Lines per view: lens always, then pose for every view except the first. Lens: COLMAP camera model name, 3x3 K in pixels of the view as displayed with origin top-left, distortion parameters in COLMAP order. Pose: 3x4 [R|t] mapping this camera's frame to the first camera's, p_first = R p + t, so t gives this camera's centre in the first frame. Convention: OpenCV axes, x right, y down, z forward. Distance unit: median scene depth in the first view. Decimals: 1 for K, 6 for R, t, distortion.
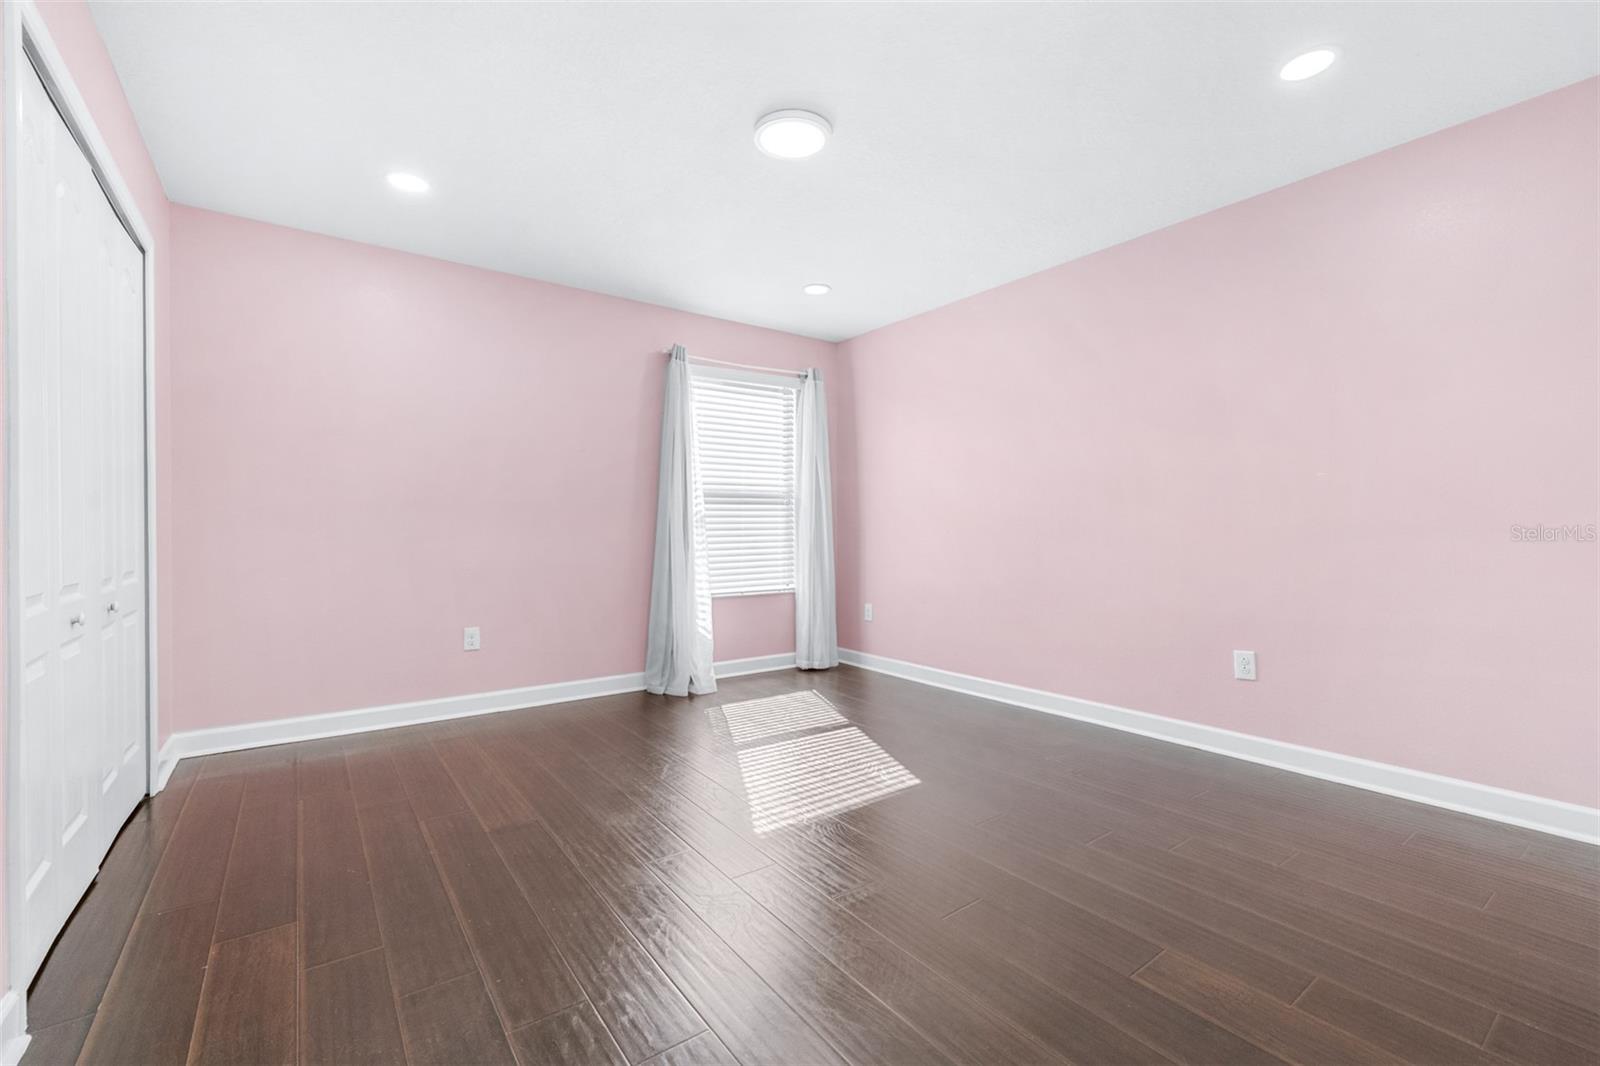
lens RADIAL K [[674.0, 0, 801.1], [0, 674.0, 540.1], [0, 0, 1]] dist [0.000310, 0.000178]
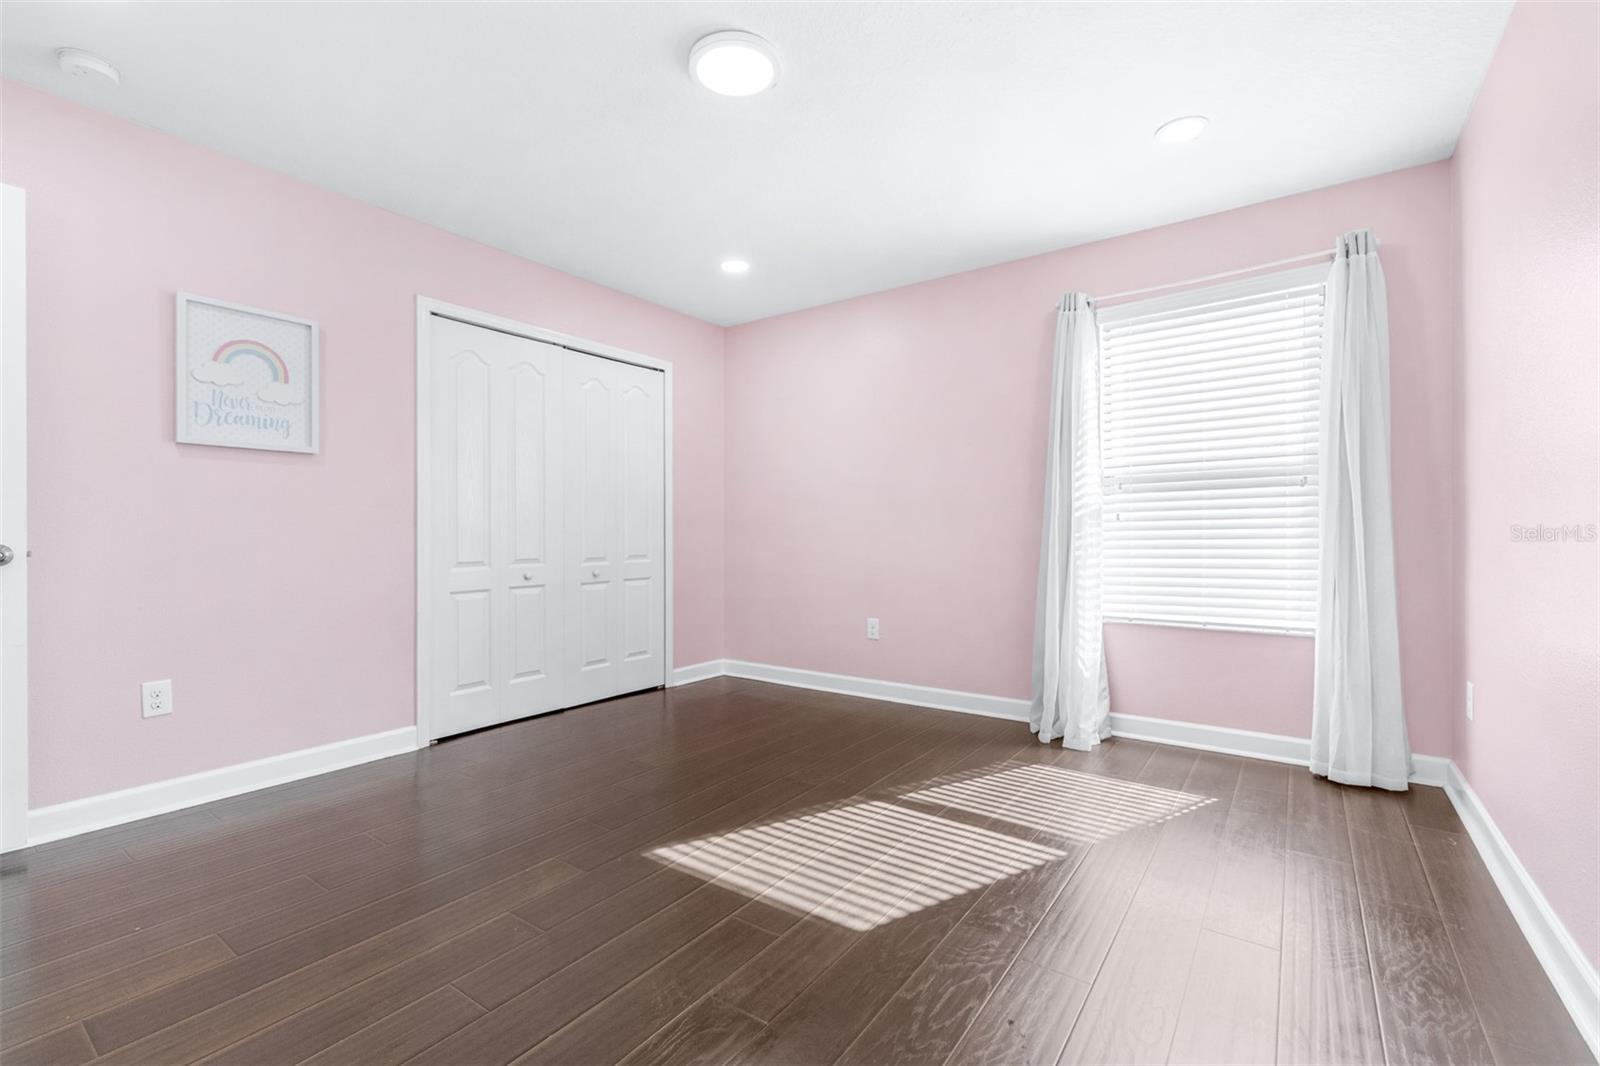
lens RADIAL K [[697.6, 0, 819.3], [0, 697.6, 532.4], [0, 0, 1]] dist [0.000057, 0.000040]
pose [[0.317424, -0.001156, -0.948283, 0.493601], [-0.010373, 0.999935, -0.004692, -0.004883], [0.948227, 0.011326, 0.317391, 0.477265]]
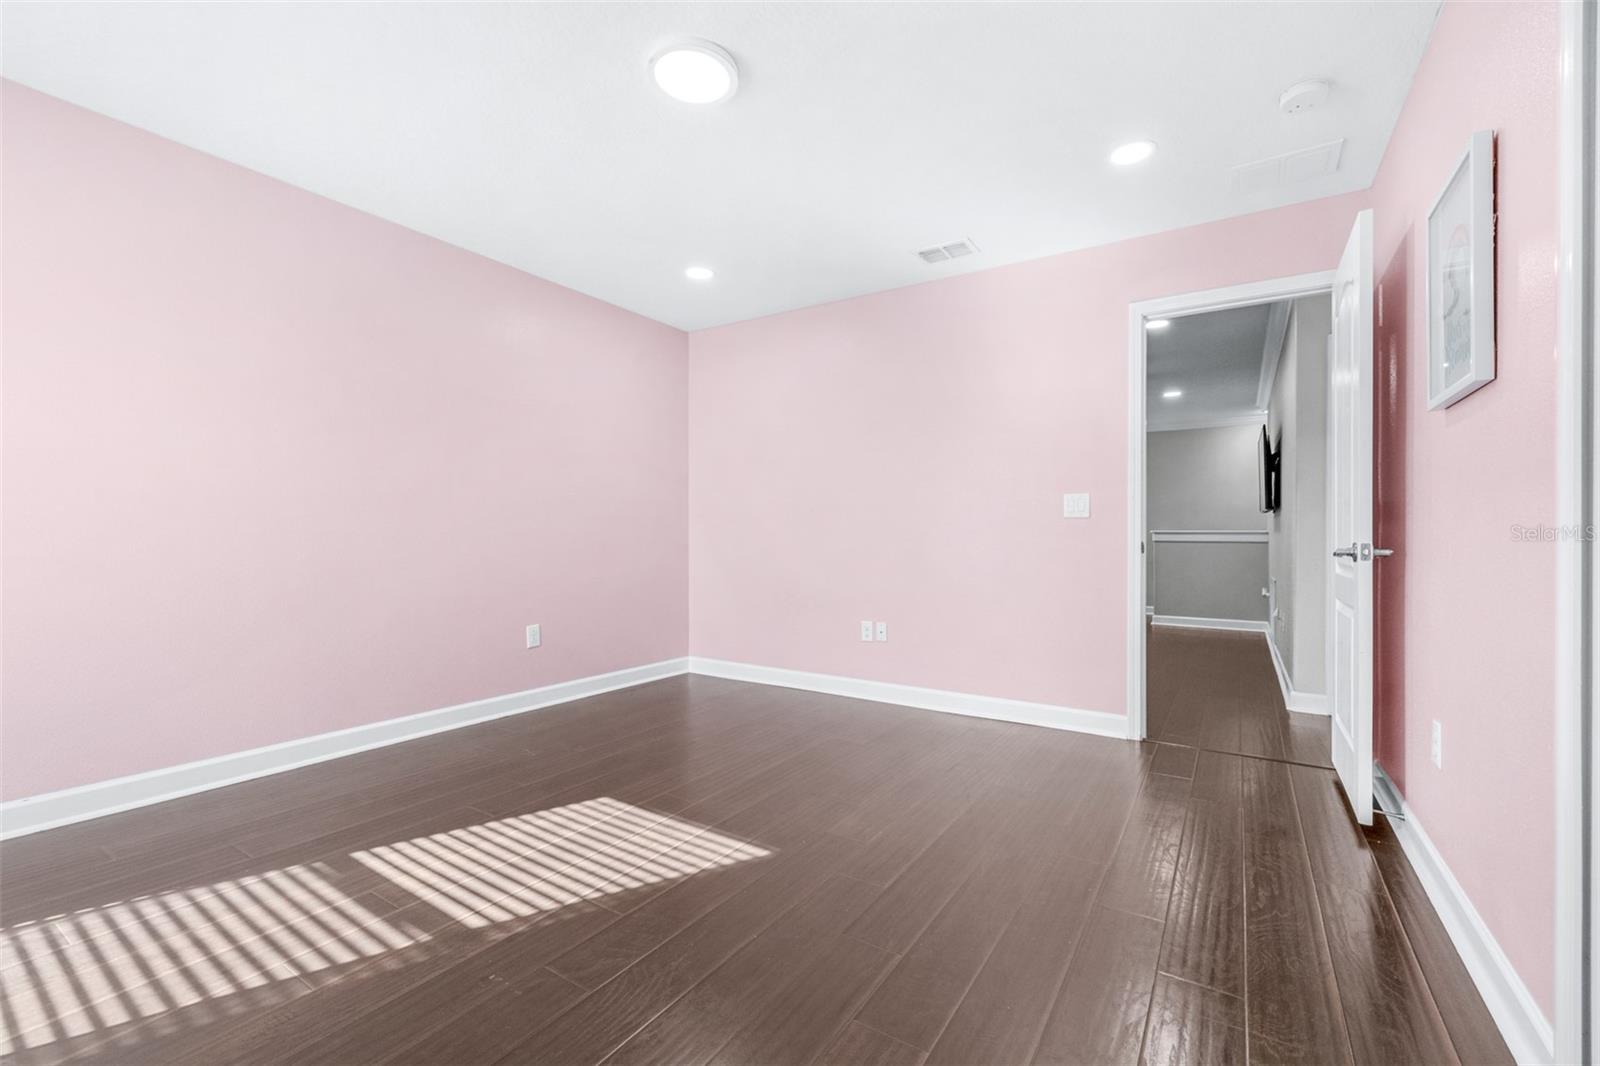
lens RADIAL K [[674.0, 0, 801.1], [0, 674.0, 540.1], [0, 0, 1]] dist [0.000310, 0.000178]
pose [[-0.341282, -0.005289, 0.939946, -0.505782], [0.009469, 0.999914, 0.009065, -0.003456], [-0.939913, 0.011994, -0.341203, 0.672526]]
